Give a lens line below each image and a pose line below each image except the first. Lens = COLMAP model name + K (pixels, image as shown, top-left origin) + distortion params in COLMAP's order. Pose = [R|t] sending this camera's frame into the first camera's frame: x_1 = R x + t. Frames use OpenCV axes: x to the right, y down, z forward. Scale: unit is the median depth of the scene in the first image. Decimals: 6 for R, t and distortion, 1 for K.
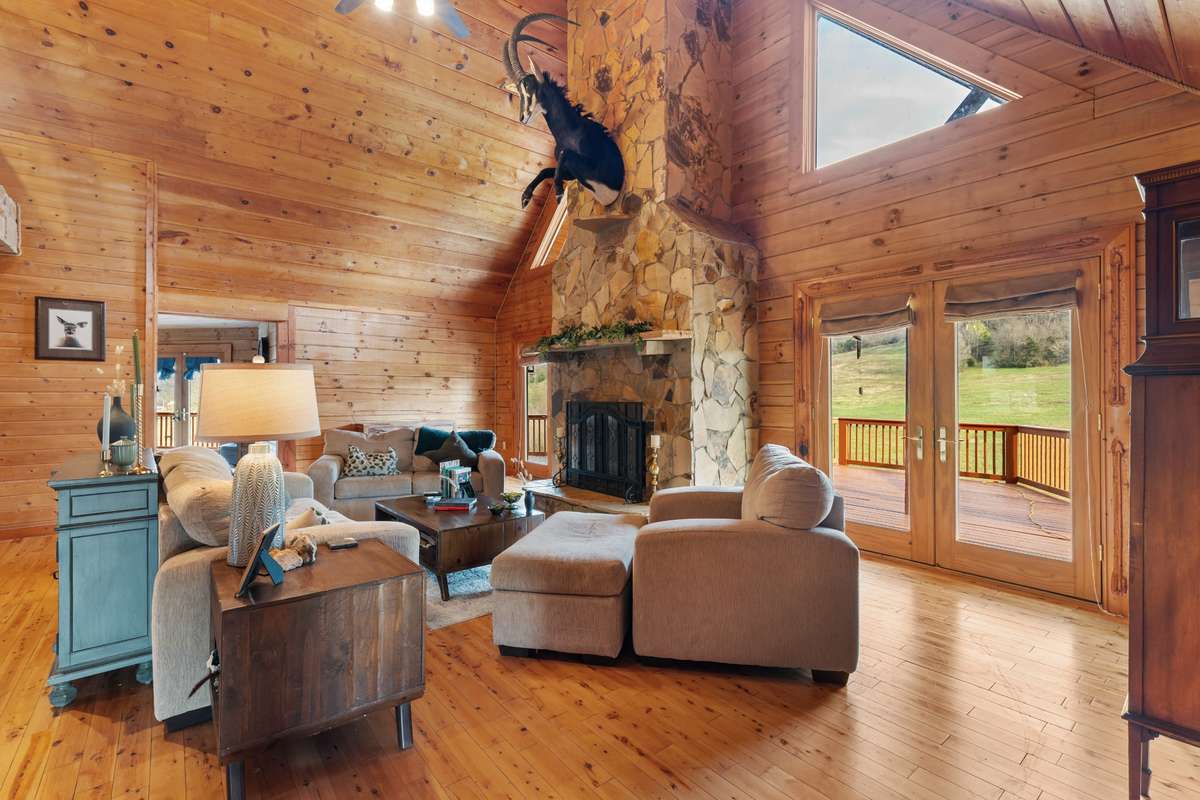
lens RADIAL K [[543.0, 0, 605.4], [0, 543.0, 395.2], [0, 0, 1]] dist [0.002965, 0.000365]
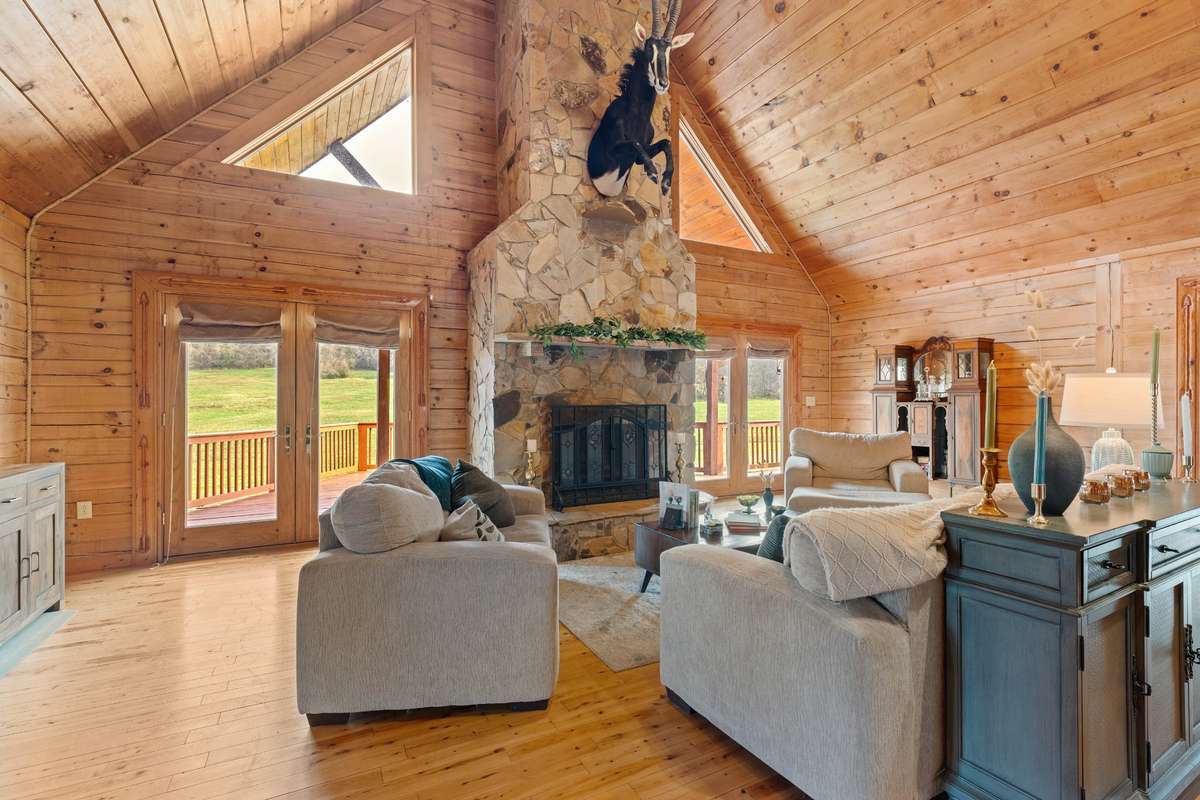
lens RADIAL K [[543.0, 0, 602.5], [0, 543.0, 396.2], [0, 0, 1]] dist [0.002965, 0.000365]
pose [[0.193515, 0.002586, 0.981094, -0.964918], [0.000364, 0.999996, -0.002708, -0.000778], [-0.981097, 0.000881, 0.193513, 0.865399]]
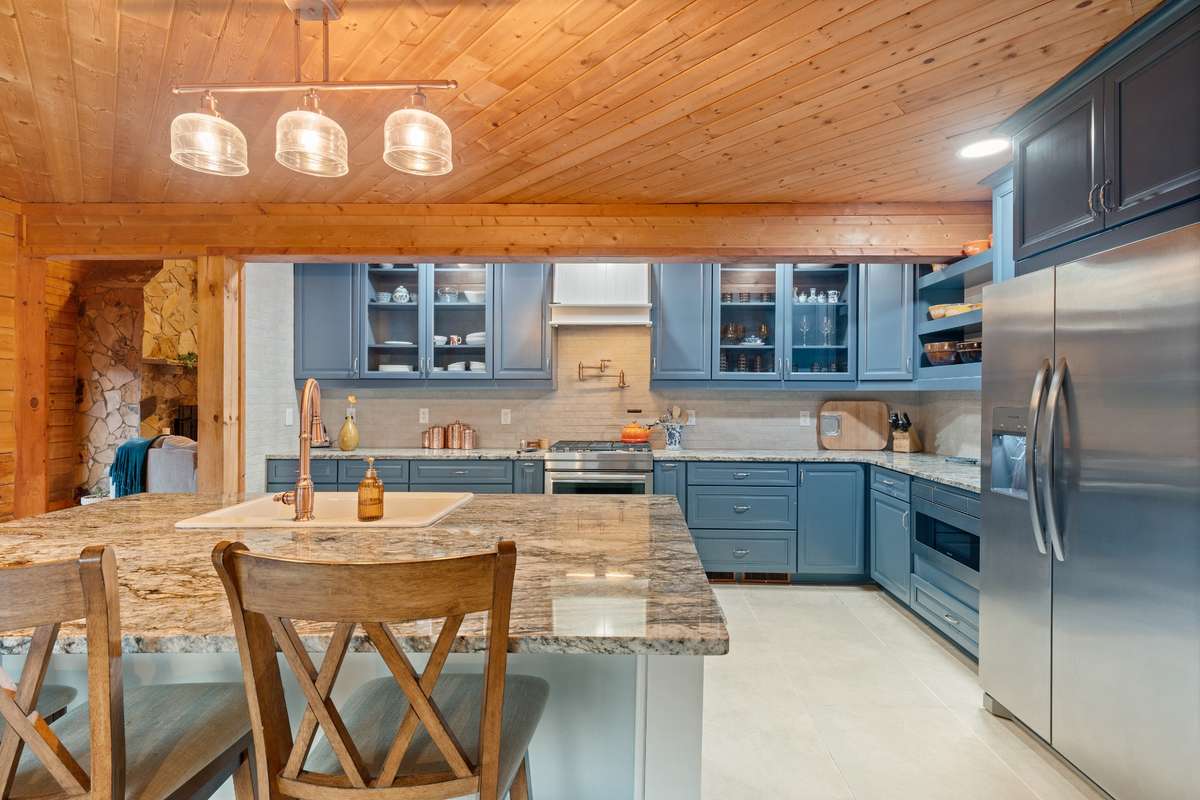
lens RADIAL K [[543.0, 0, 604.7], [0, 543.0, 393.0], [0, 0, 1]] dist [0.002965, 0.000365]
pose [[-0.758338, 0.001692, 0.651860, -1.844385], [-0.003667, 0.999970, -0.006861, -0.014282], [-0.651852, -0.007594, -0.758308, 1.481507]]
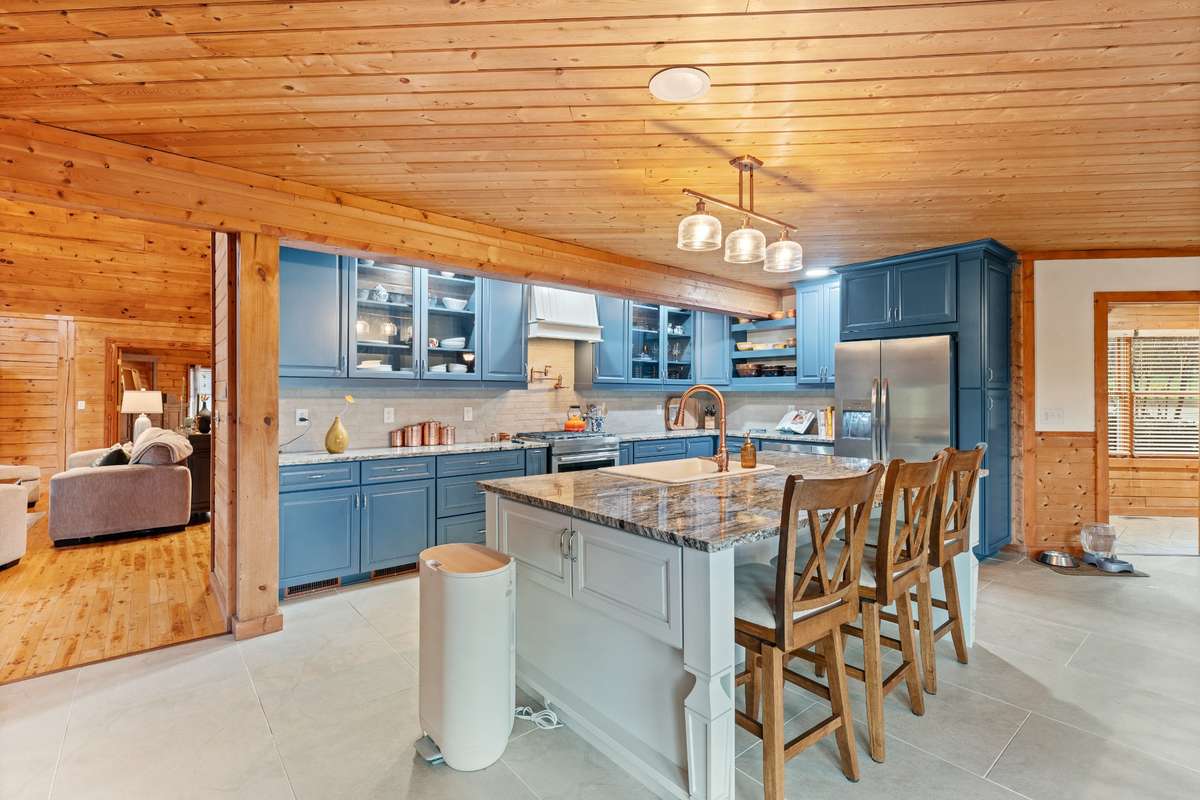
lens RADIAL K [[543.0, 0, 594.3], [0, 543.0, 400.1], [0, 0, 1]] dist [0.002965, 0.000365]
pose [[-1.000000, -0.000770, 0.000120, -1.441603], [-0.000769, 0.999974, 0.007200, -0.013456], [-0.000126, 0.007200, -0.999974, 1.834976]]
